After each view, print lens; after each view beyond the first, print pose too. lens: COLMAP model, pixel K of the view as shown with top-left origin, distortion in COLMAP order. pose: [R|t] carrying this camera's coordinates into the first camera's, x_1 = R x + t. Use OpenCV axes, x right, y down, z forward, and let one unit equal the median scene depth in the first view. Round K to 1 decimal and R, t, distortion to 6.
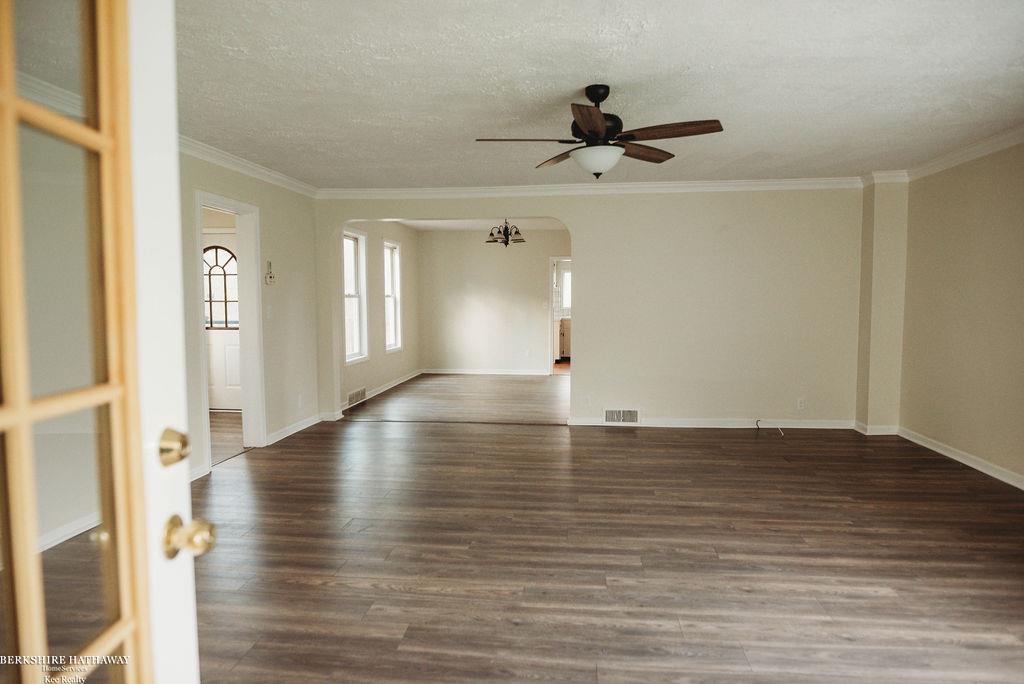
lens RADIAL K [[611.2, 0, 512.0], [0, 611.2, 342.0], [0, 0, 1]] dist [-0.021336, 0.001061]
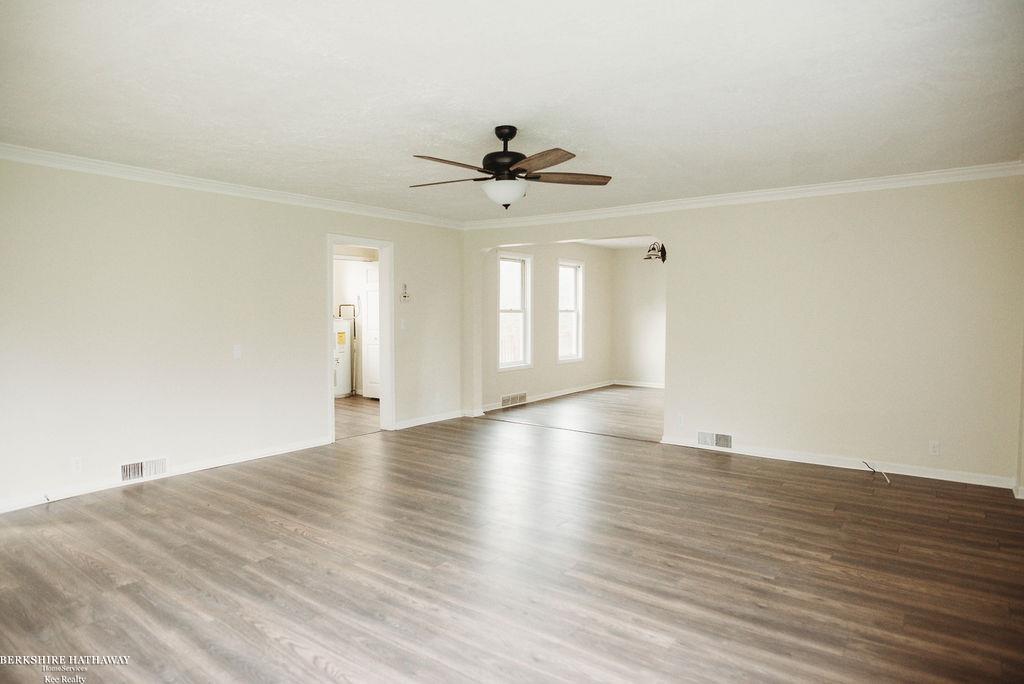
lens RADIAL K [[599.5, 0, 513.0], [0, 599.5, 329.8], [0, 0, 1]] dist [-0.018445, -0.001526]
pose [[0.863525, 0.019091, -0.503944, 0.692049], [-0.039640, 0.998761, -0.030087, -0.014697], [0.502745, 0.045957, 0.863212, 0.071392]]
